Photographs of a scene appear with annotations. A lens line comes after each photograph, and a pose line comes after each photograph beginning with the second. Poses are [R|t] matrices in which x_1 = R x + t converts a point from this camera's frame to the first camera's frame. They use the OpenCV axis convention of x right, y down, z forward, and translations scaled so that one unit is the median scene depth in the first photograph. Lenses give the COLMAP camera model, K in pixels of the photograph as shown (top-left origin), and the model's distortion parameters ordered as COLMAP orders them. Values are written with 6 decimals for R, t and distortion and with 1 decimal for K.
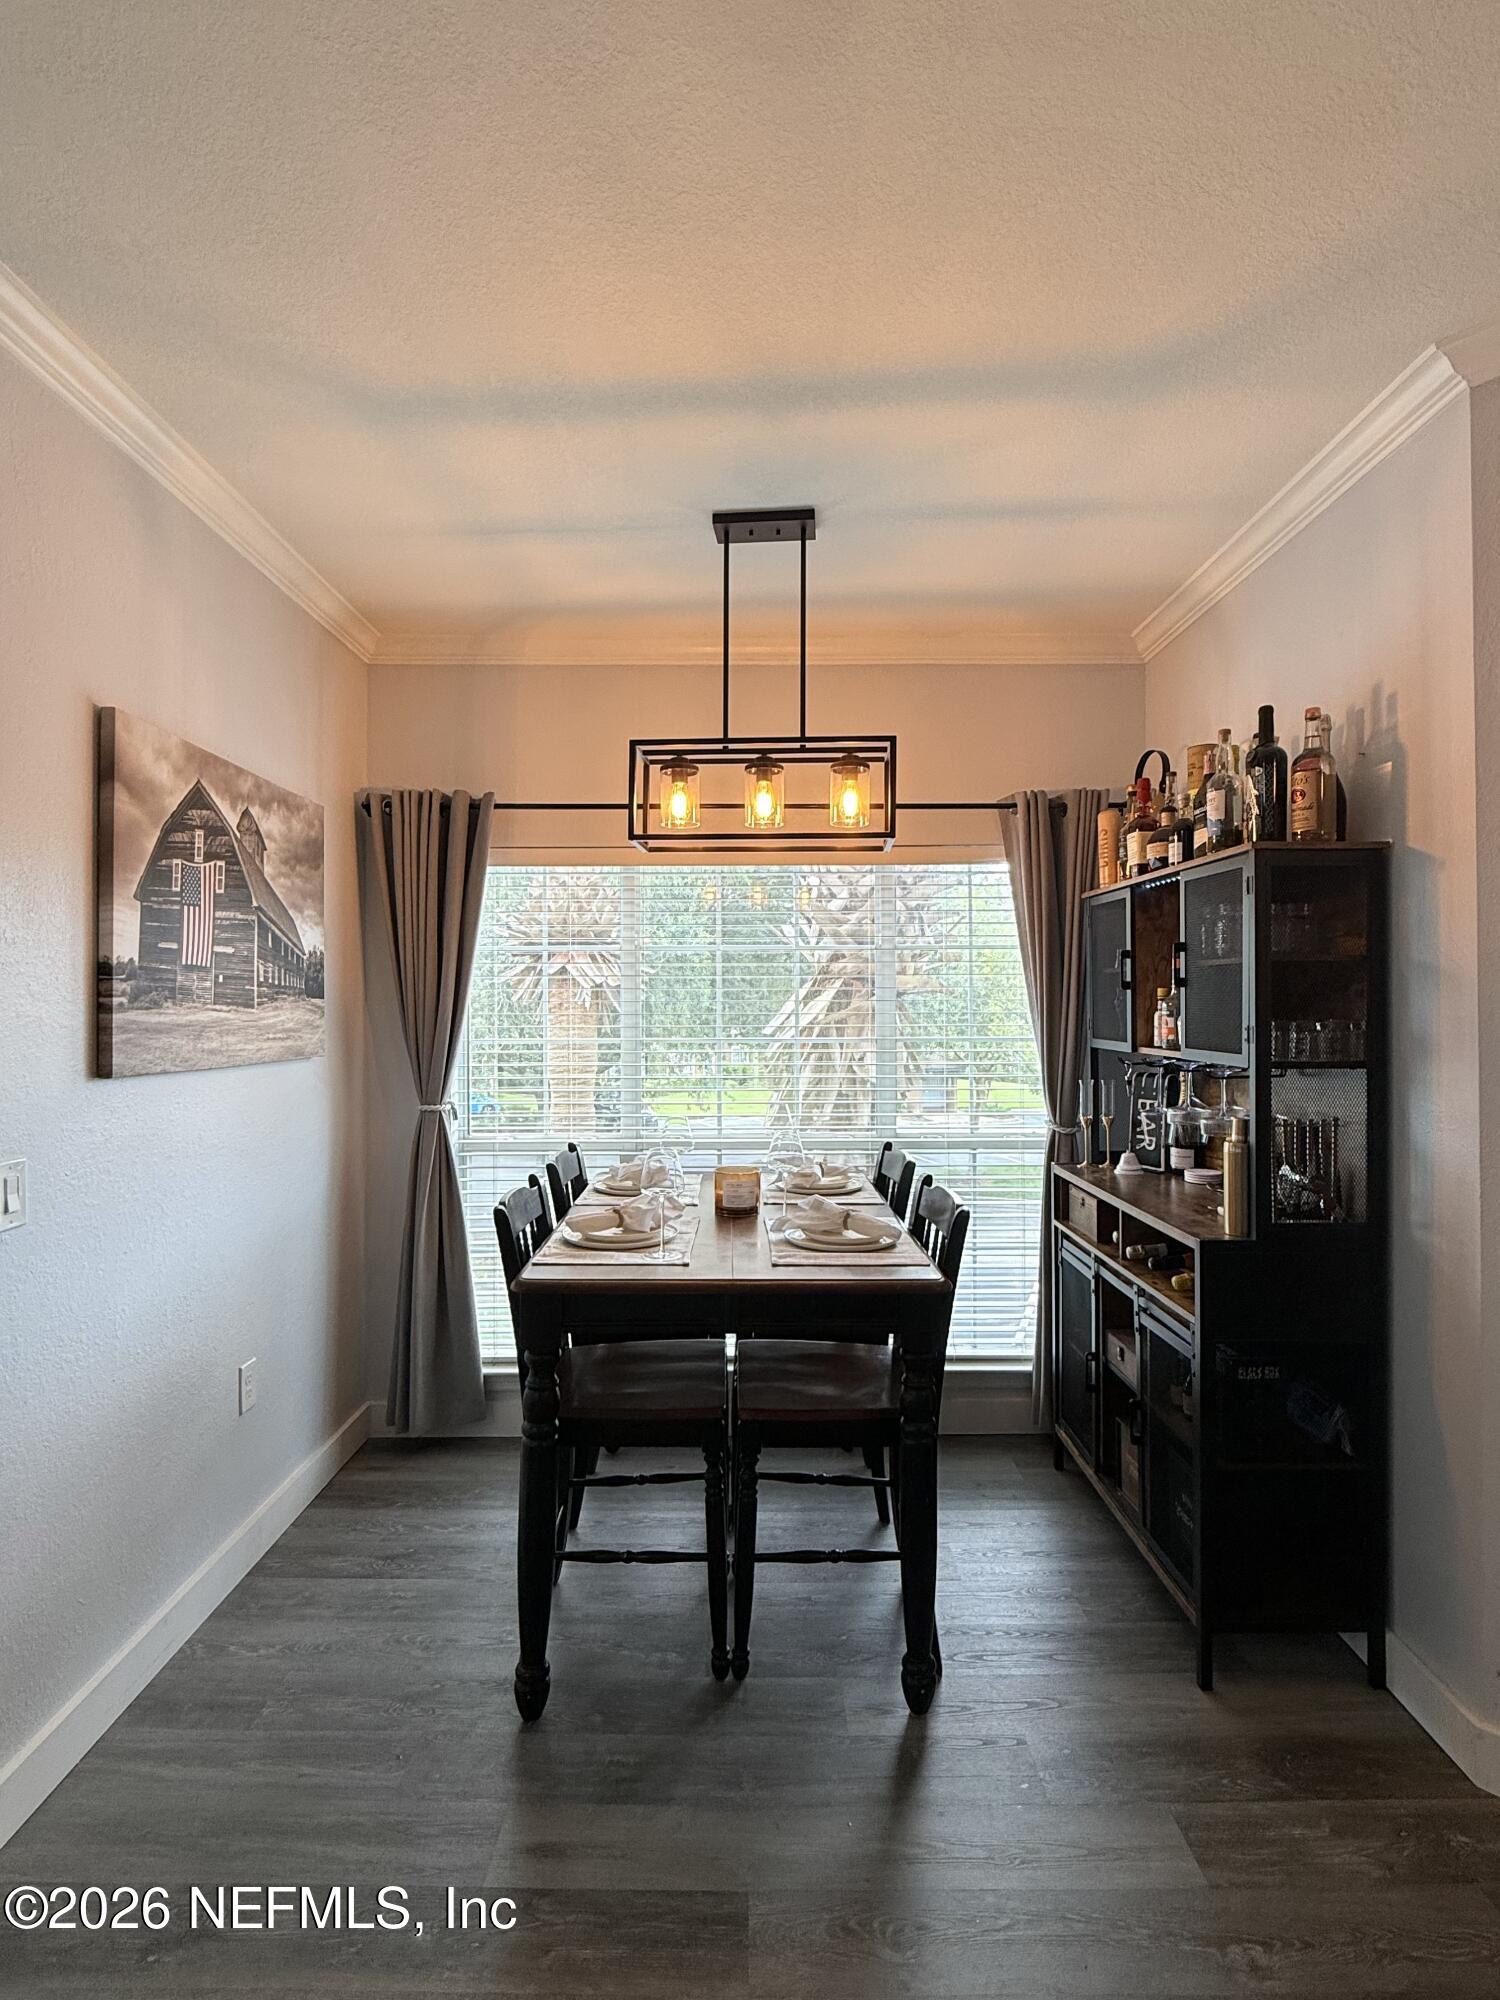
lens RADIAL K [[1021.2, 0, 753.1], [0, 1021.2, 997.6], [0, 0, 1]] dist [-0.000349, 0.000760]
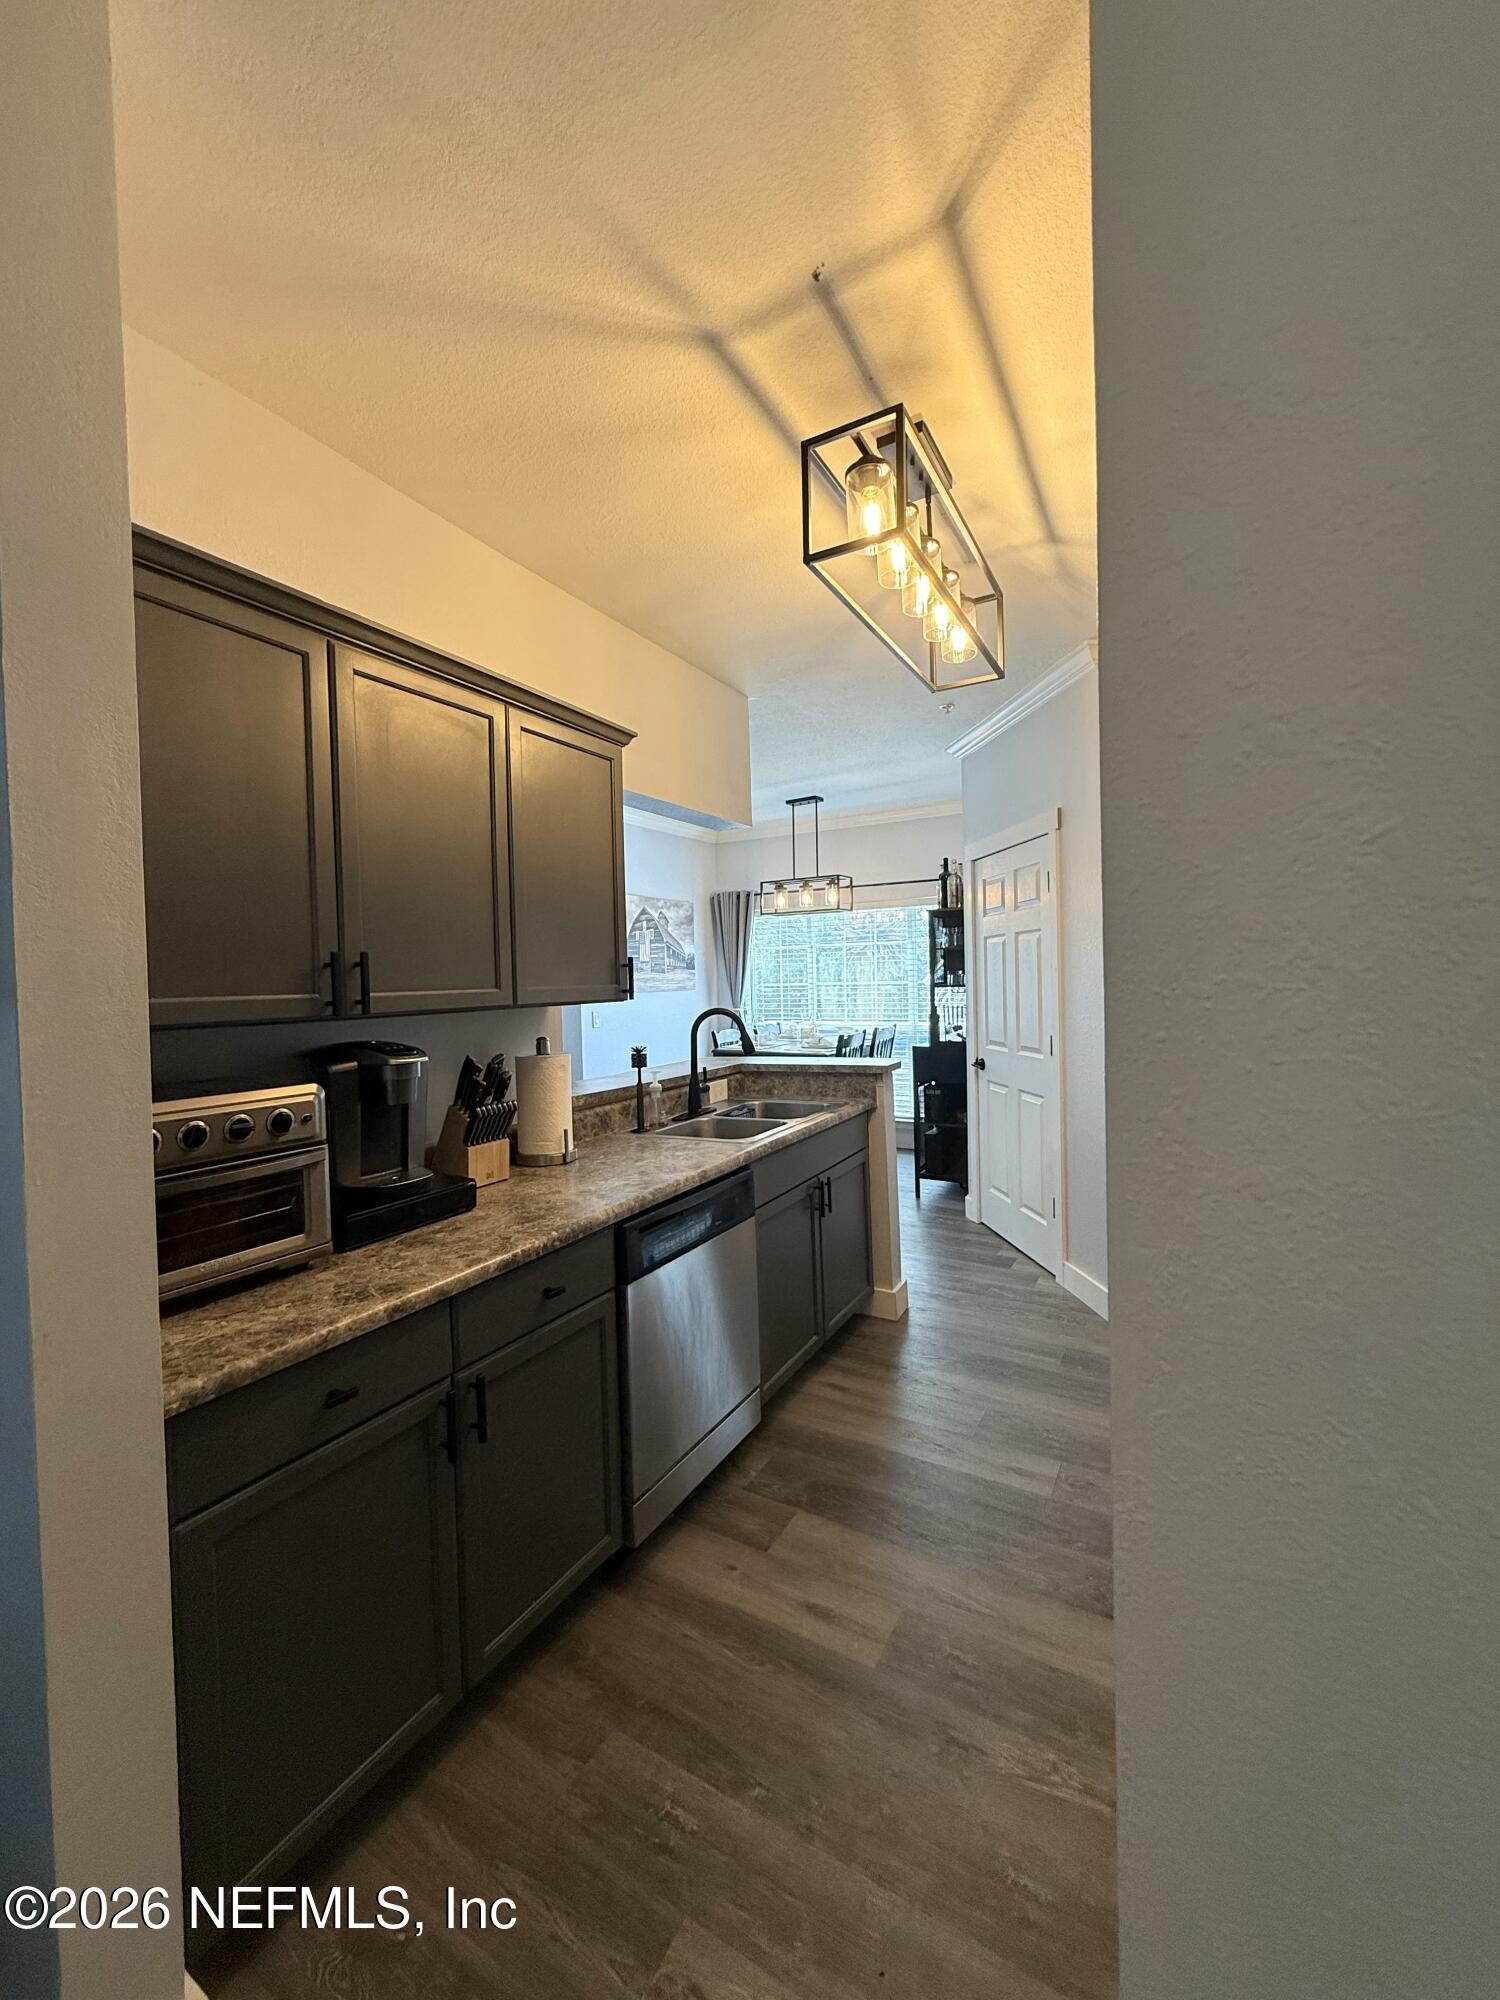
lens RADIAL K [[795.9, 0, 747.6], [0, 795.9, 993.3], [0, 0, 1]] dist [-0.001057, -0.000125]
pose [[0.861065, -0.007411, -0.508440, 1.020714], [0.025791, 0.999243, 0.029113, 0.006499], [0.507840, -0.038182, 0.860605, -1.034470]]
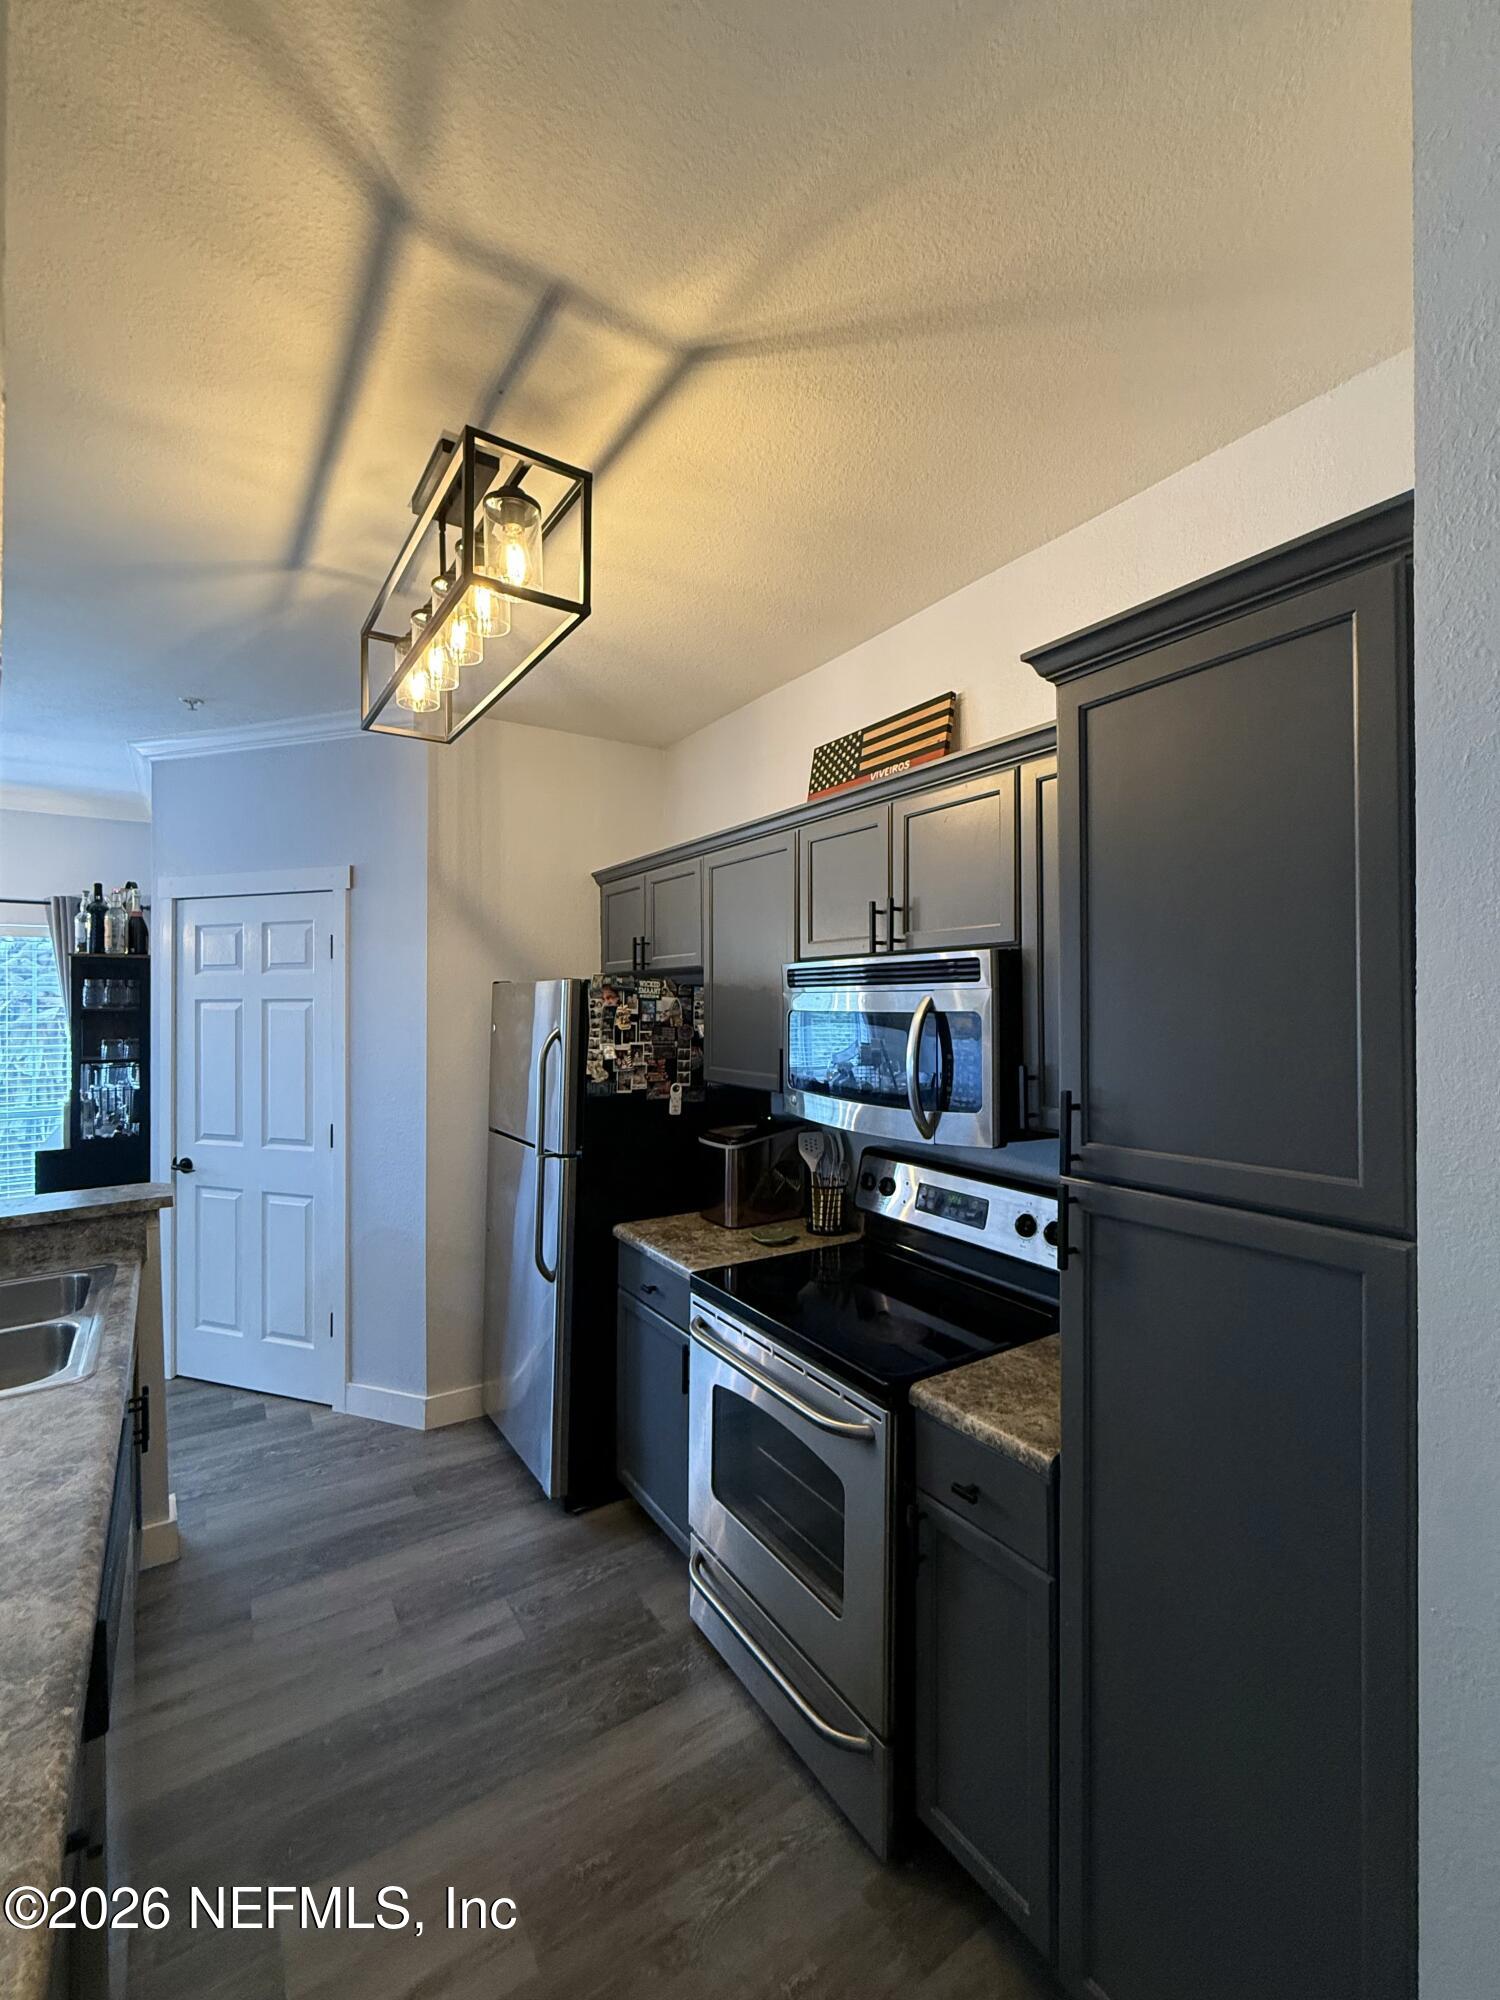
lens RADIAL K [[842.0, 0, 750.0], [0, 842.0, 1000.0], [0, 0, 1]] dist [-0.001437, -0.000094]
pose [[0.834237, 0.005038, 0.551383, 0.593386], [-0.007117, 0.999973, 0.001632, -0.061573], [-0.551361, -0.005286, 0.834250, -0.981503]]
